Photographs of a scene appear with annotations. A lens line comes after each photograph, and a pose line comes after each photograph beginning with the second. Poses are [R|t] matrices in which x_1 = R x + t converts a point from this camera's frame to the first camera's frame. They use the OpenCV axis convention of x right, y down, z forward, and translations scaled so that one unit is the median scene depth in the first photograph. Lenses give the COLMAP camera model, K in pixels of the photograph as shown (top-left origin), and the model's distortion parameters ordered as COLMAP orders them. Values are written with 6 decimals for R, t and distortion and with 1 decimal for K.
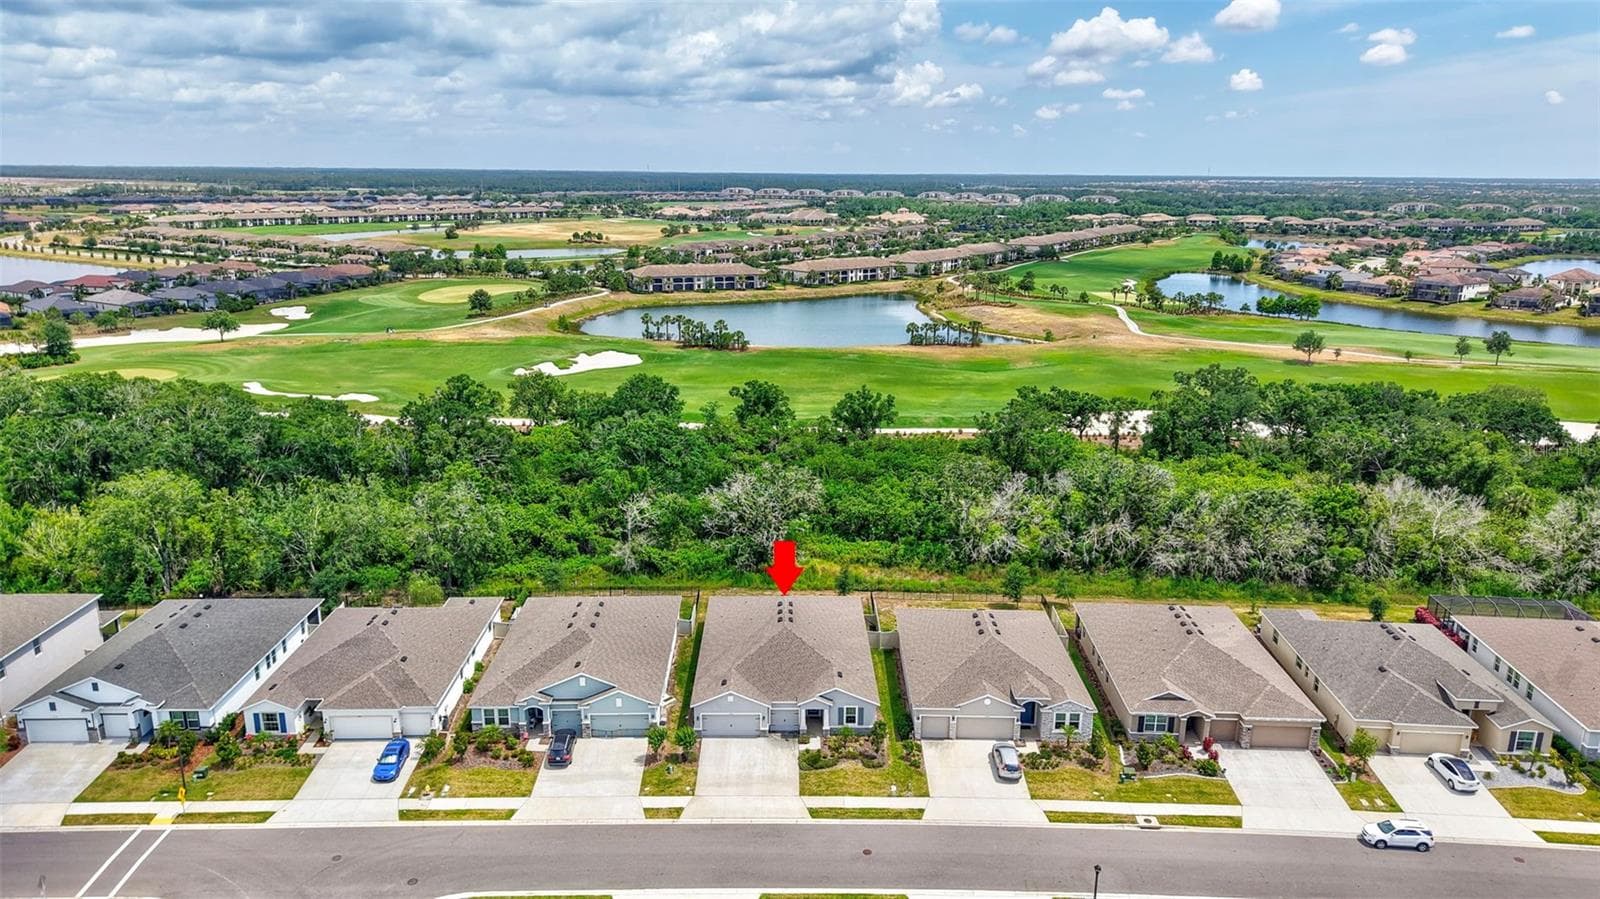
lens RADIAL K [[1065.4, 0, 800.0], [0, 1065.4, 449.5], [0, 0, 1]] dist [0.053834, -0.076752]
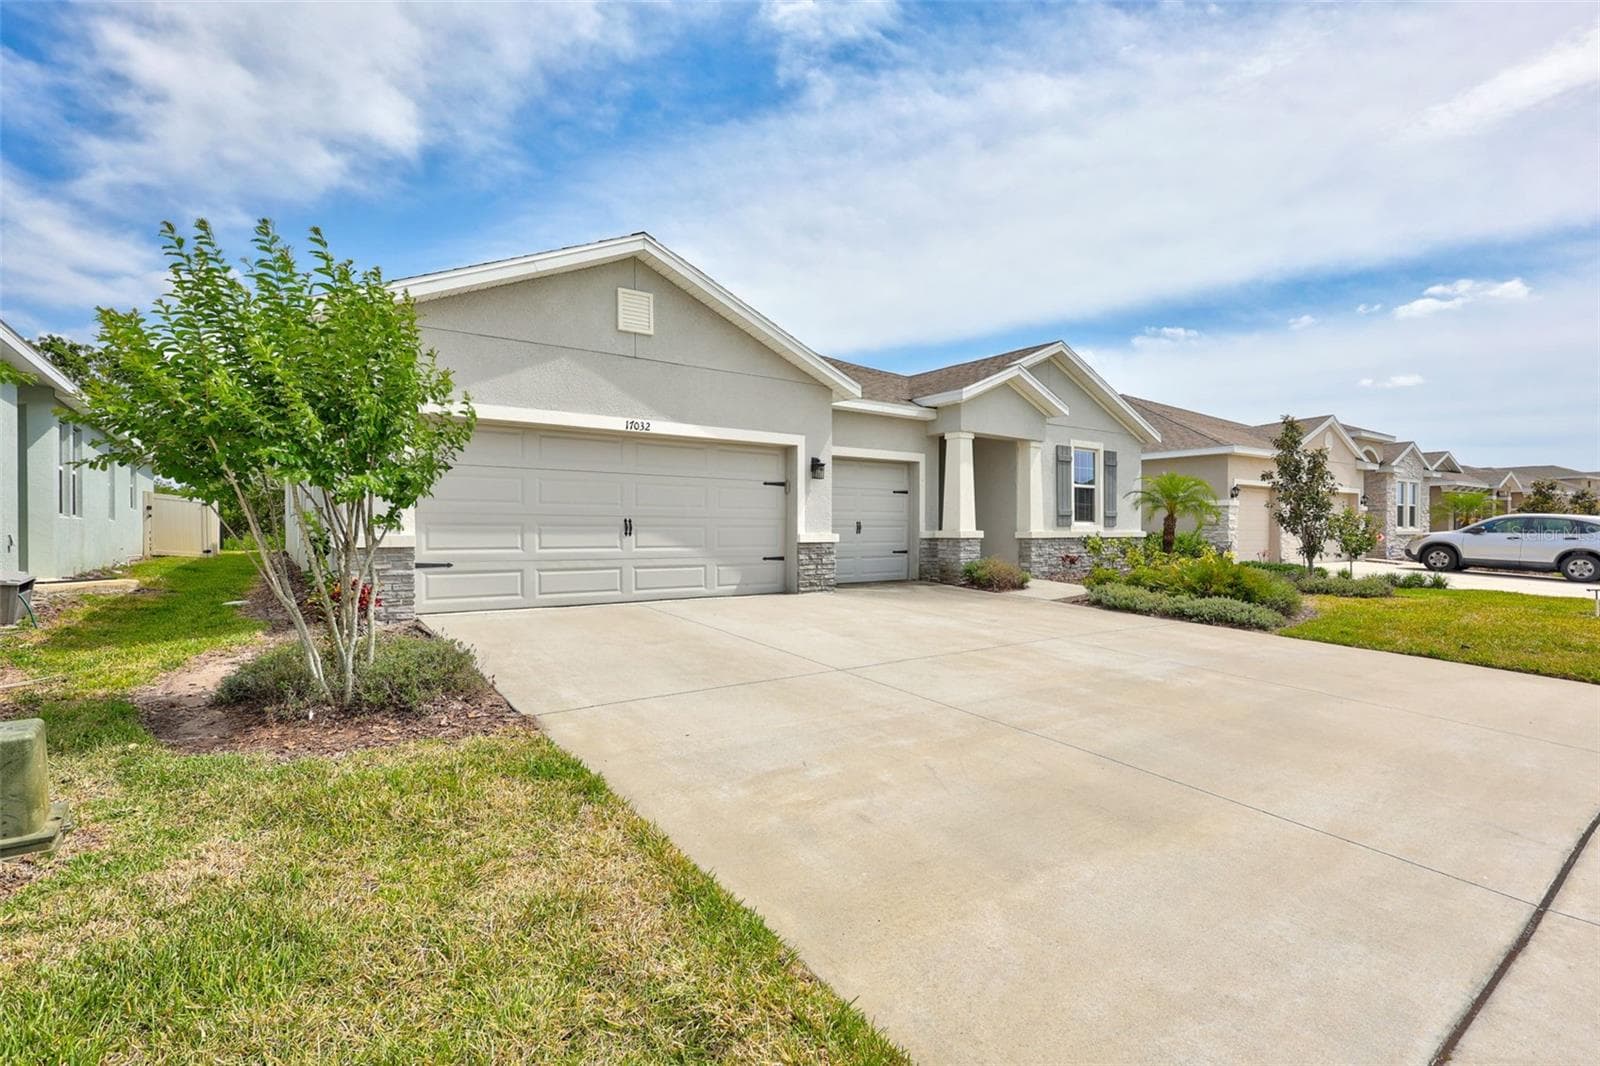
lens RADIAL K [[730.9, 0, 797.0], [0, 730.9, 536.5], [0, 0, 1]] dist [-0.000973, -0.000037]
pose [[0.817495, -0.012595, 0.575798, -0.039166], [0.153089, 0.968547, -0.196163, 0.106711], [-0.555217, 0.248511, 0.793710, 0.341418]]
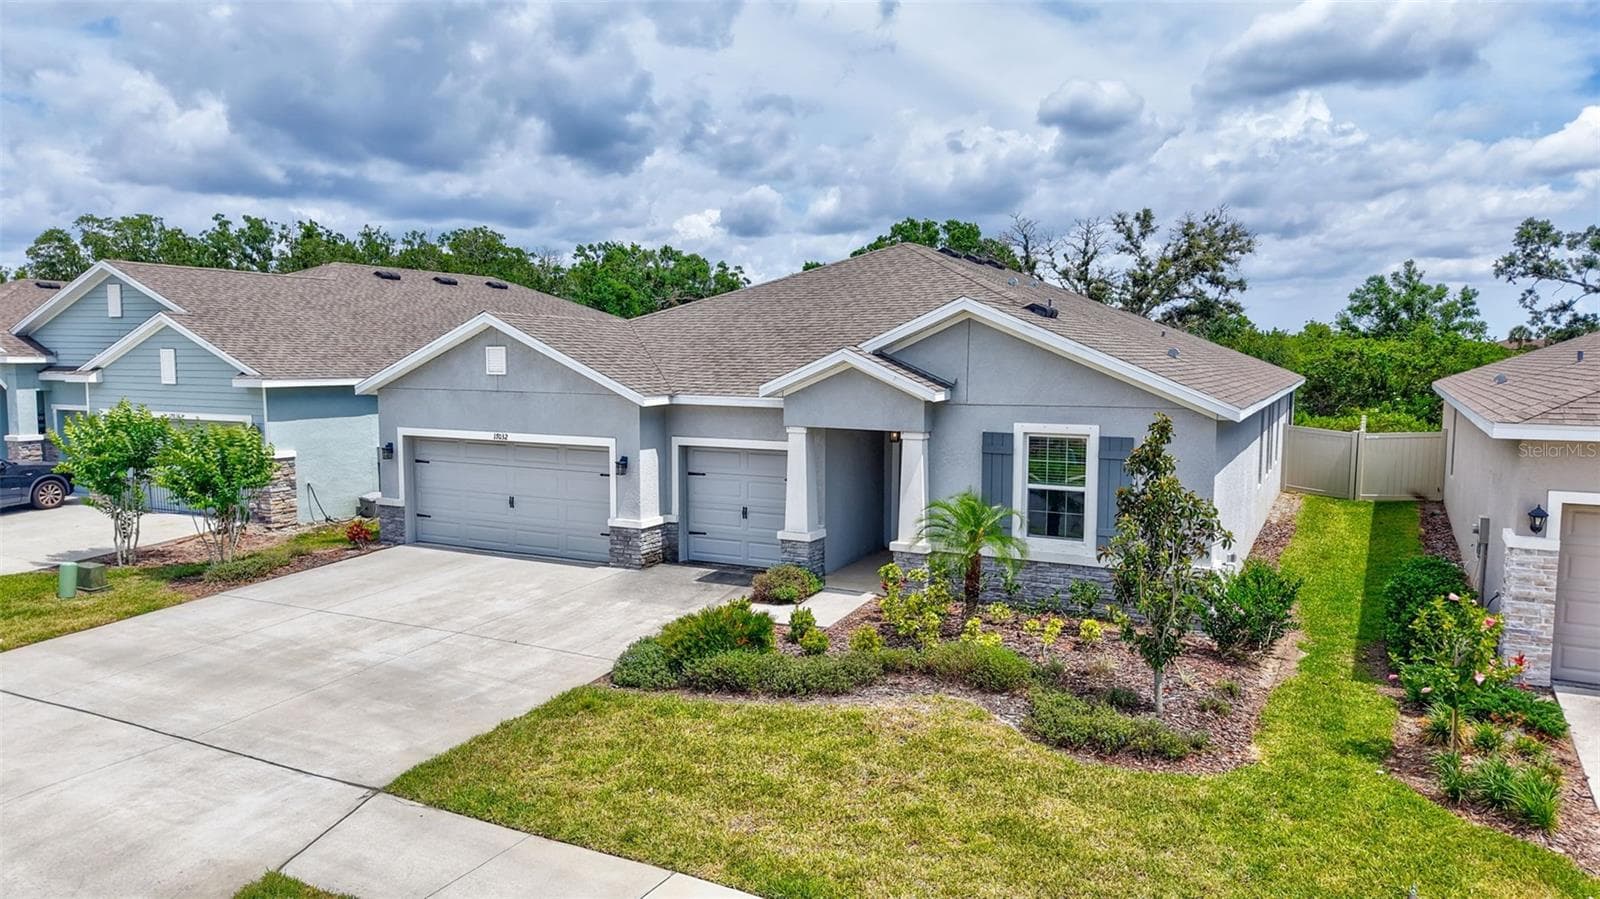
lens RADIAL K [[1076.2, 0, 797.7], [0, 1076.2, 442.4], [0, 0, 1]] dist [0.045910, -0.062090]
pose [[0.884051, 0.035533, -0.466038, 0.034299], [-0.117427, 0.982009, -0.147880, 0.102561], [0.452398, 0.185459, 0.872319, 0.312734]]
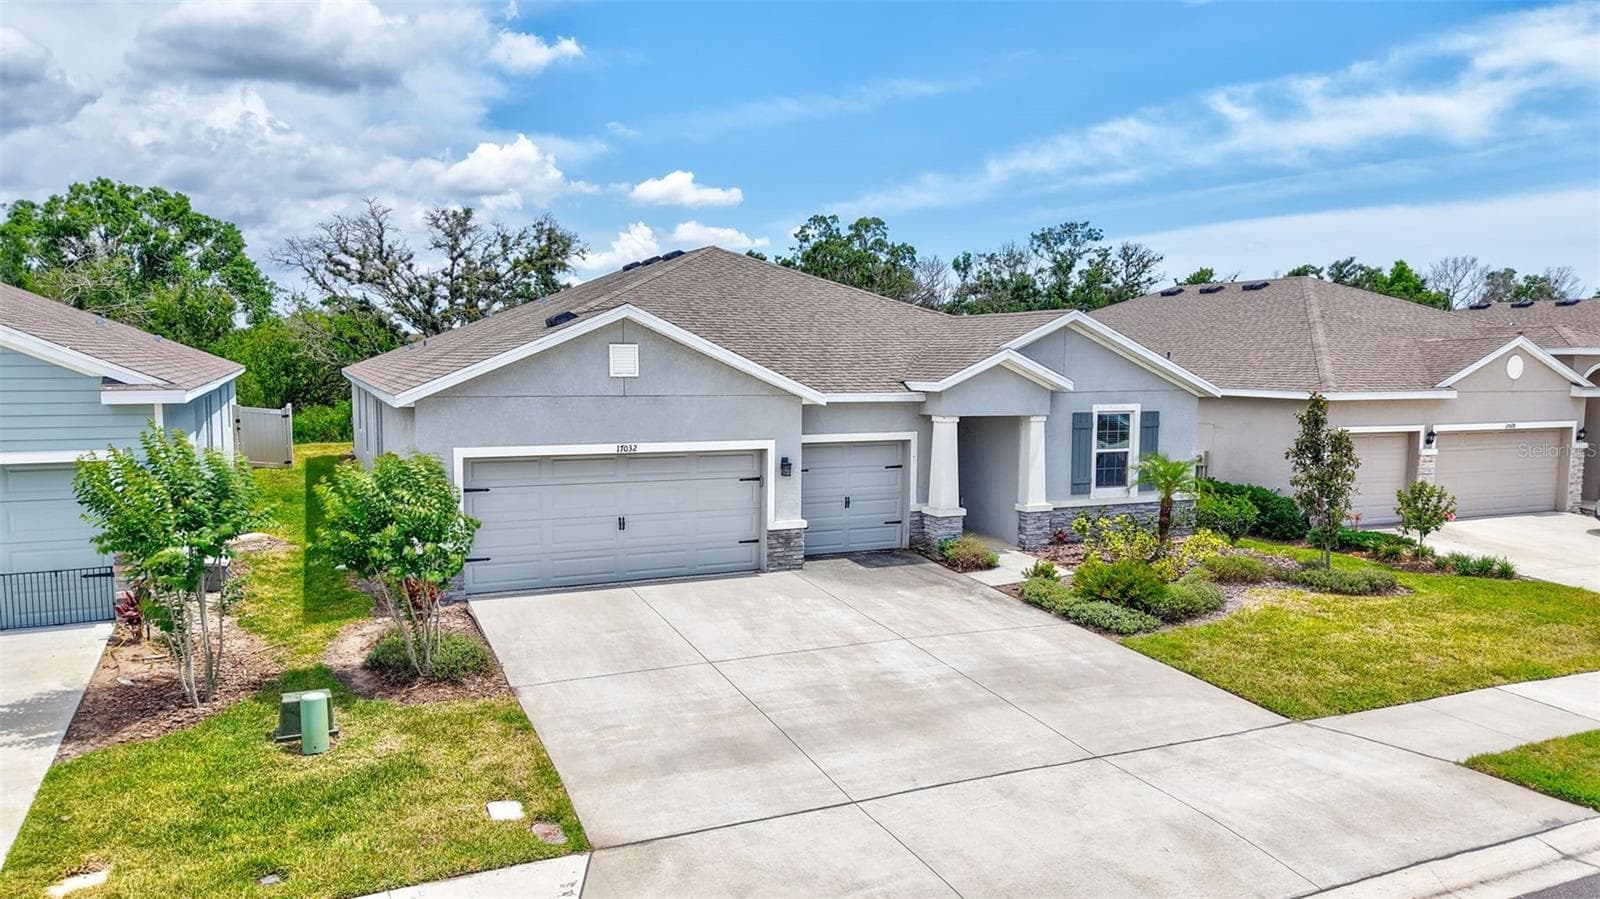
lens RADIAL K [[1065.4, 0, 800.0], [0, 1065.4, 449.5], [0, 0, 1]] dist [0.053834, -0.076752]
pose [[0.915028, -0.035279, 0.401846, -0.041978], [0.100940, 0.984501, -0.143416, 0.103940], [-0.390558, 0.171792, 0.904407, 0.306140]]
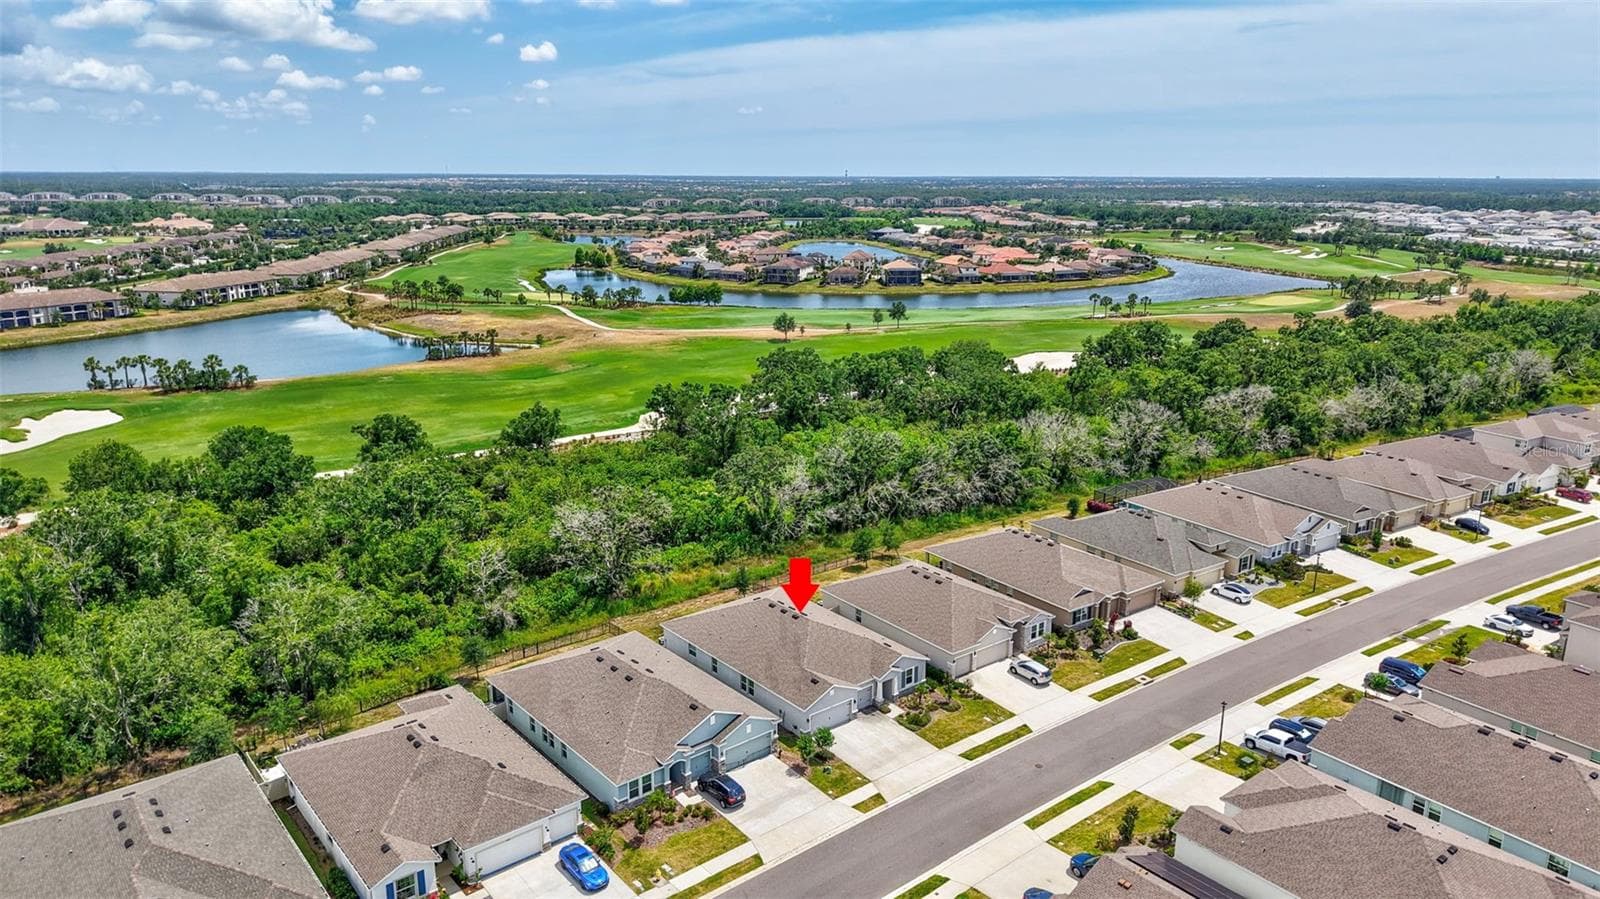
lens RADIAL K [[1065.4, 0, 800.0], [0, 1065.4, 449.5], [0, 0, 1]] dist [0.053834, -0.076752]
pose [[0.781062, -0.158274, 0.604063, -0.257015], [0.157221, 0.986027, 0.055066, -0.024864], [-0.604338, 0.051962, 0.795032, 0.062209]]
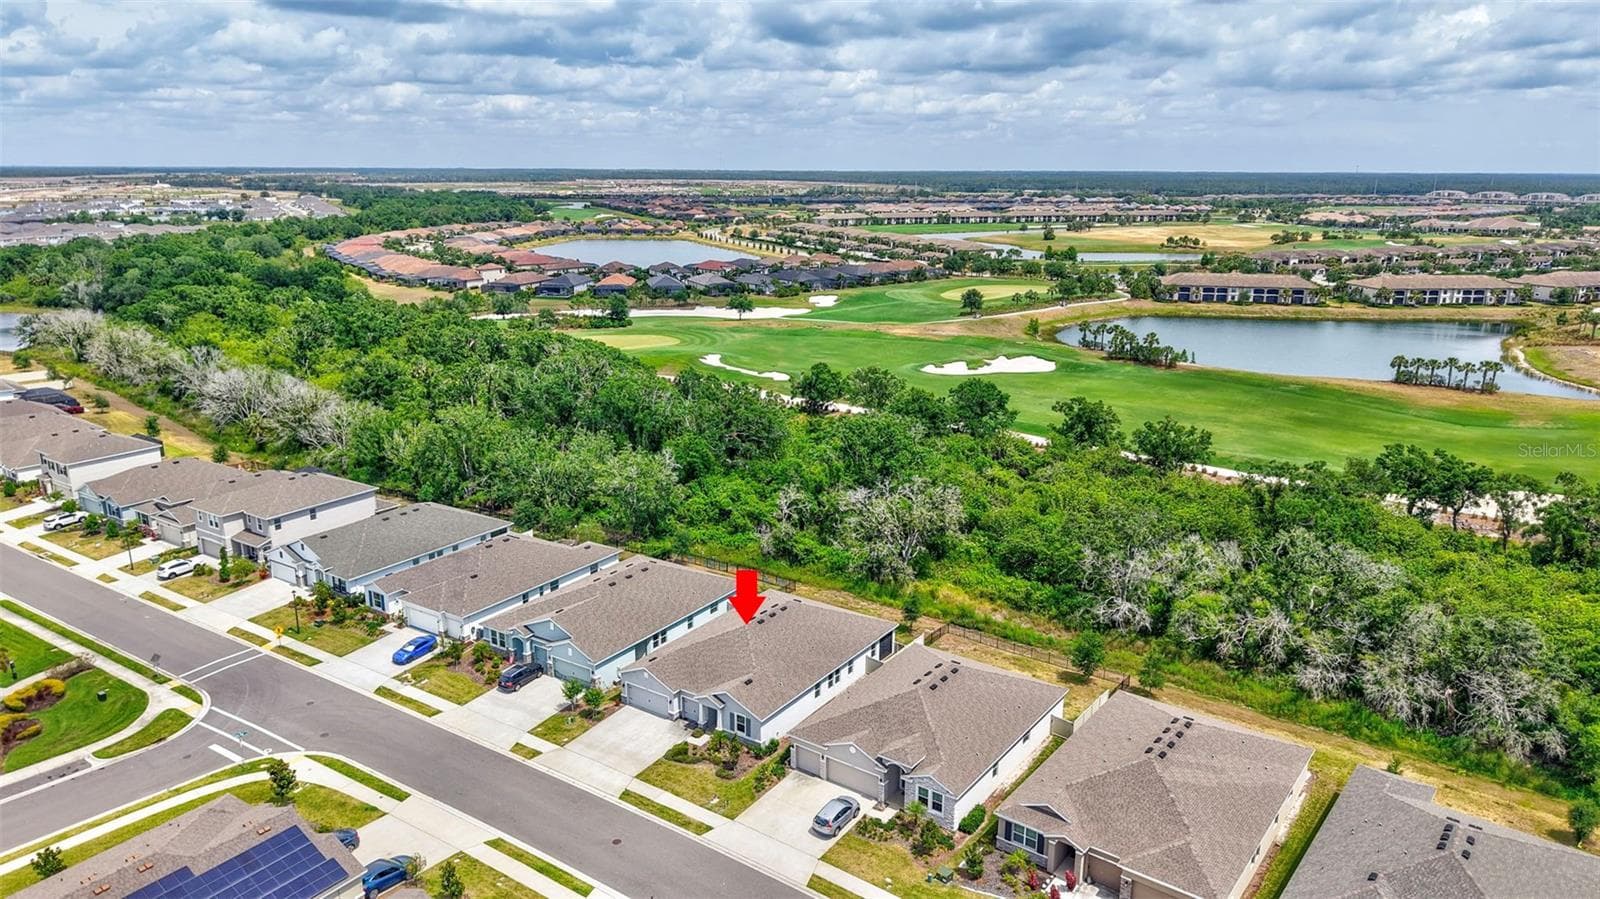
lens RADIAL K [[1076.2, 0, 797.7], [0, 1076.2, 442.4], [0, 0, 1]] dist [0.045910, -0.062090]
pose [[0.816872, 0.136375, -0.560466, 0.231136], [-0.142076, 0.989284, 0.033644, -0.018522], [0.559049, 0.052146, 0.827494, 0.072124]]
